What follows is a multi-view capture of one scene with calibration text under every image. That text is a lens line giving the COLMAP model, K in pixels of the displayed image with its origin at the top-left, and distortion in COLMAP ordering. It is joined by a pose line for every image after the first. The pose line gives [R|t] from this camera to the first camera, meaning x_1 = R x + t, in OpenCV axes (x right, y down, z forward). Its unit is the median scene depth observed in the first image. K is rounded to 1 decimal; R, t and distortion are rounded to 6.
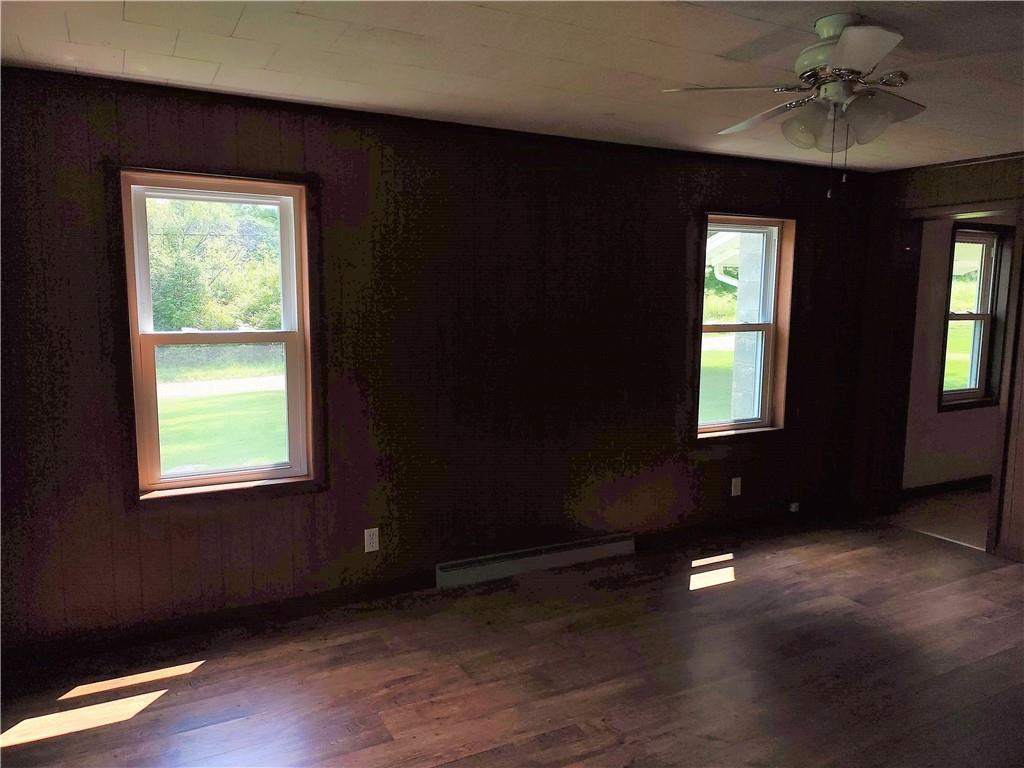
lens RADIAL K [[752.5, 0, 516.8], [0, 752.5, 383.8], [0, 0, 1]] dist [0.094195, -0.125991]
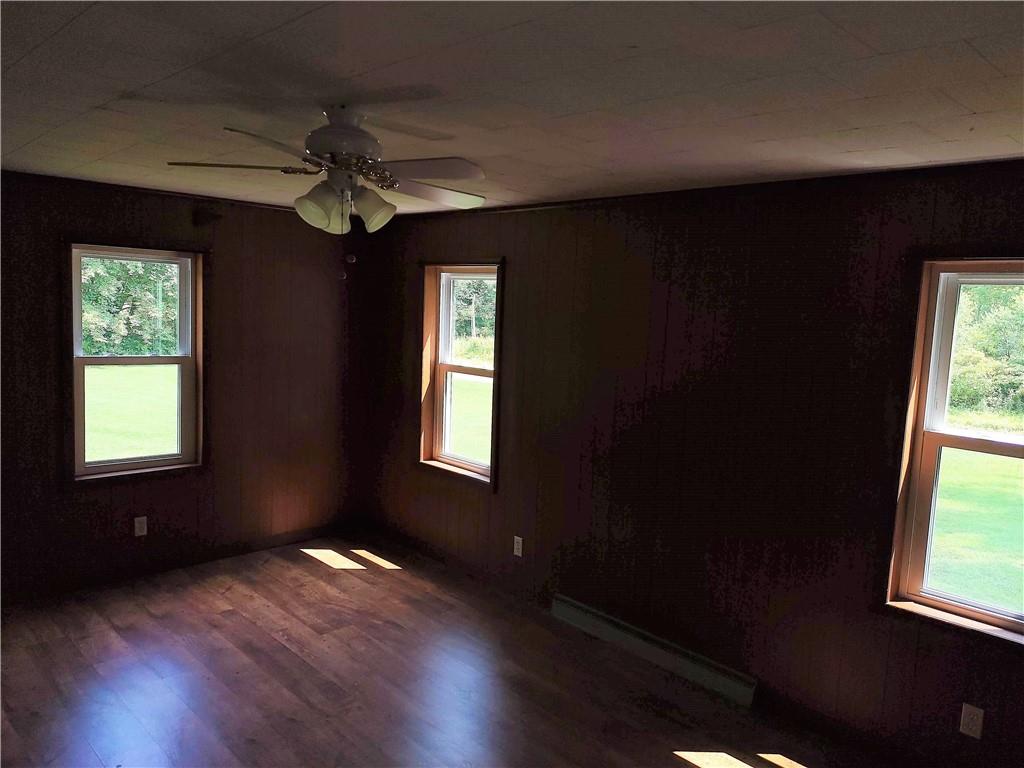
lens RADIAL K [[752.5, 0, 516.8], [0, 752.5, 383.8], [0, 0, 1]] dist [0.094195, -0.125991]
pose [[0.293055, 0.109563, -0.949797, 1.091112], [-0.172852, 0.983114, 0.060074, -0.144692], [0.940341, 0.146570, 0.307044, 0.684858]]
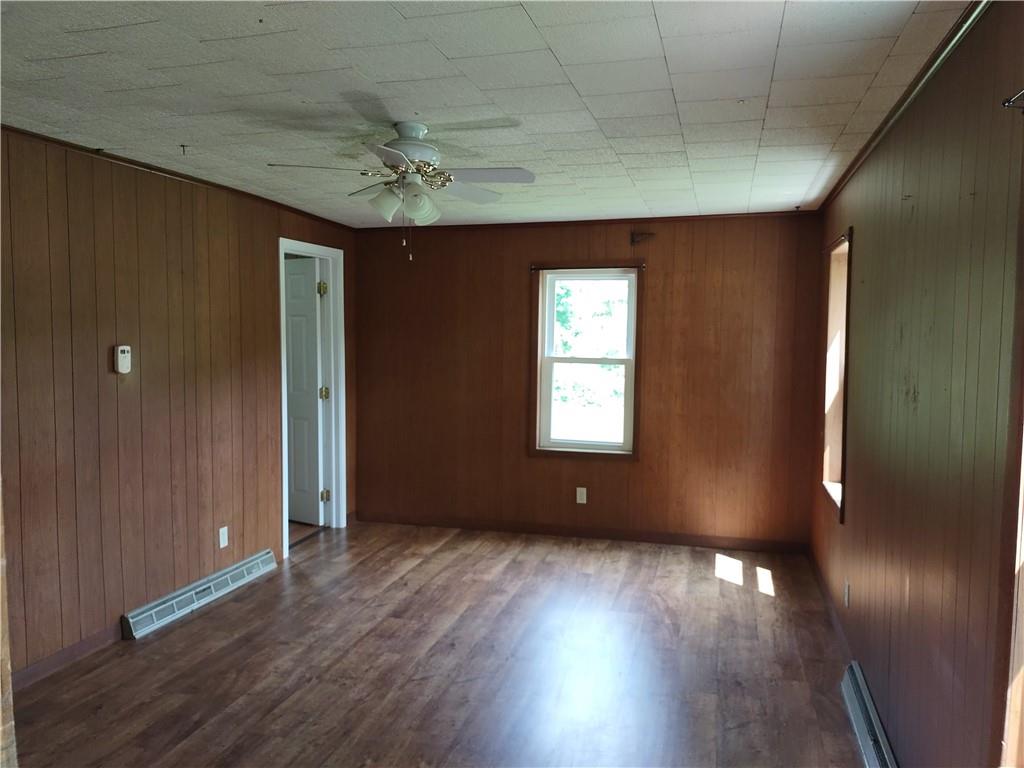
lens RADIAL K [[757.7, 0, 496.6], [0, 757.7, 378.8], [0, 0, 1]] dist [0.082262, -0.000708]
pose [[-0.698423, 0.034767, -0.714840, 0.920816], [-0.106019, 0.982773, 0.151383, -0.180075], [0.707789, 0.181516, -0.682705, 1.512723]]
